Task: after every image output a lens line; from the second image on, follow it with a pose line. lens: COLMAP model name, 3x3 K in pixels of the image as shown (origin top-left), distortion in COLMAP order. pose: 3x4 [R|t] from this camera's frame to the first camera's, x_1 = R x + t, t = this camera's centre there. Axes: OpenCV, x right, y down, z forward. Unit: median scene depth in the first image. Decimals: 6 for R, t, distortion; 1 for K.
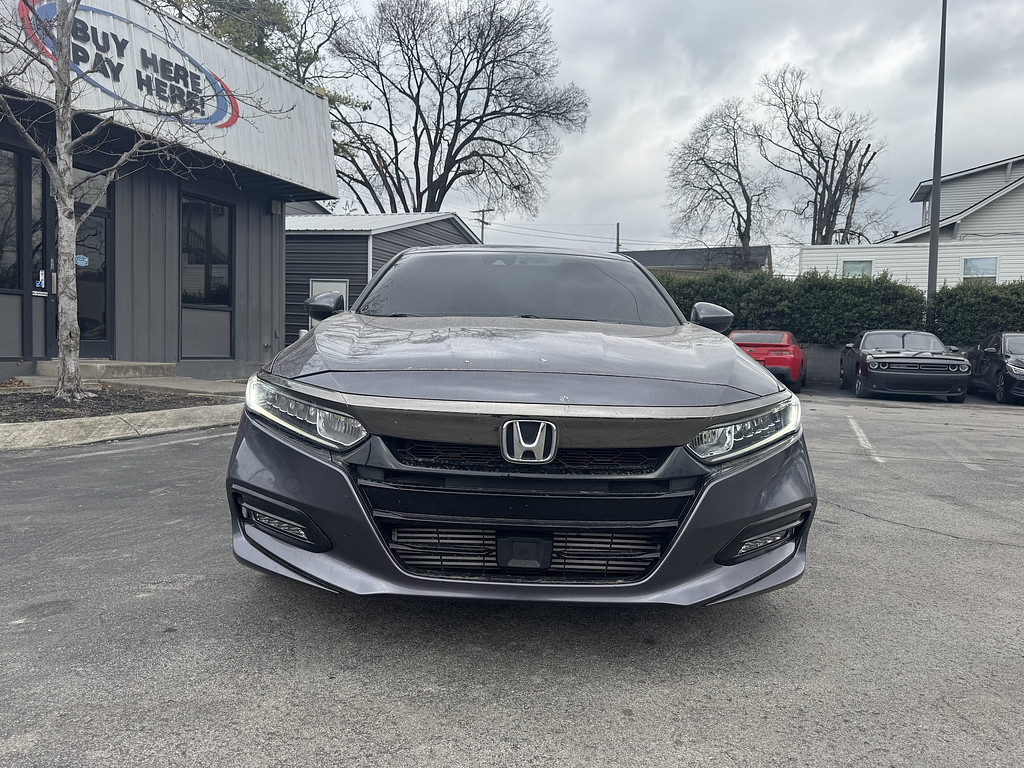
lens RADIAL K [[729.3, 0, 512.0], [0, 729.3, 384.0], [0, 0, 1]] dist [0.000614, -0.007734]
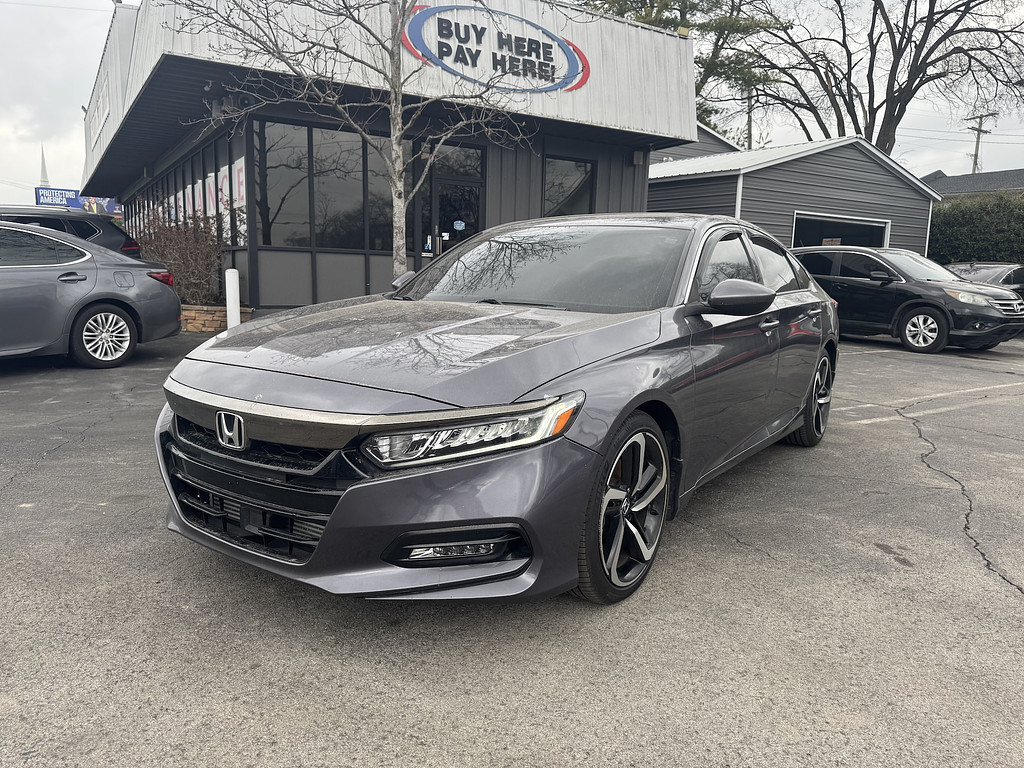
lens RADIAL K [[729.3, 0, 512.0], [0, 729.3, 384.0], [0, 0, 1]] dist [0.000614, -0.007734]
pose [[0.824789, 0.064548, -0.561744, 0.127716], [-0.017093, 0.995855, 0.089334, -0.013274], [0.565182, -0.064079, 0.822474, 0.034500]]
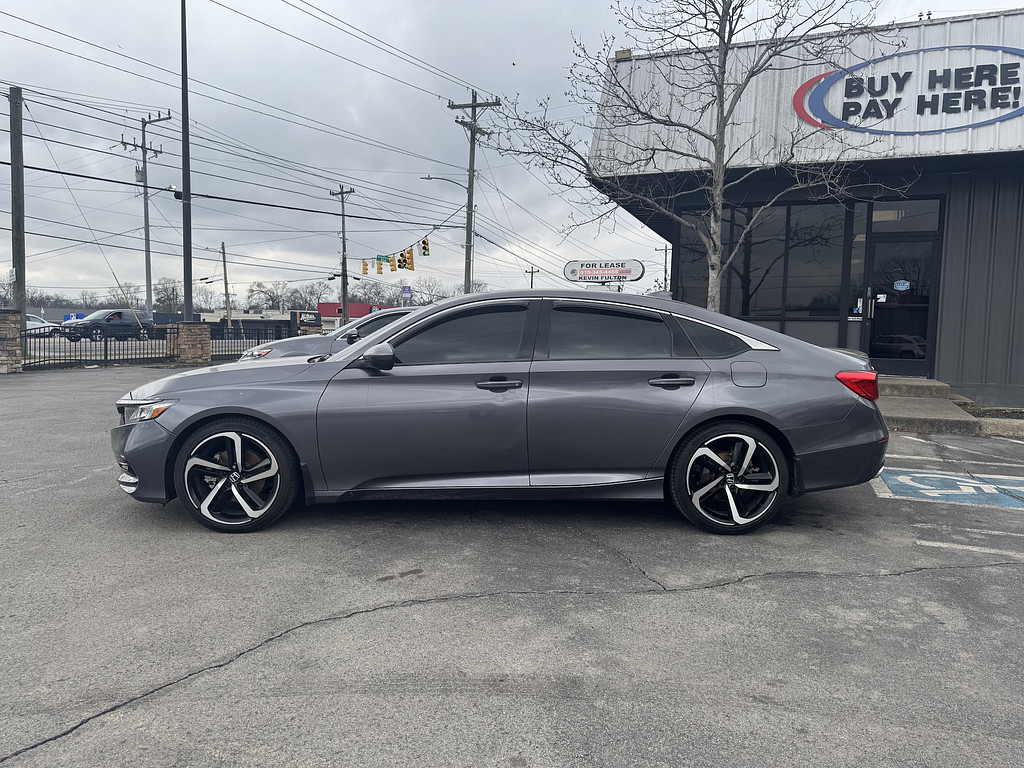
lens RADIAL K [[717.6, 0, 512.0], [0, 717.6, 384.0], [0, 0, 1]] dist [0.005270, -0.001459]
pose [[0.041261, 0.044613, -0.998152, 0.344532], [-0.059692, 0.997328, 0.042109, -0.025020], [0.997364, 0.057844, 0.043814, 0.287409]]
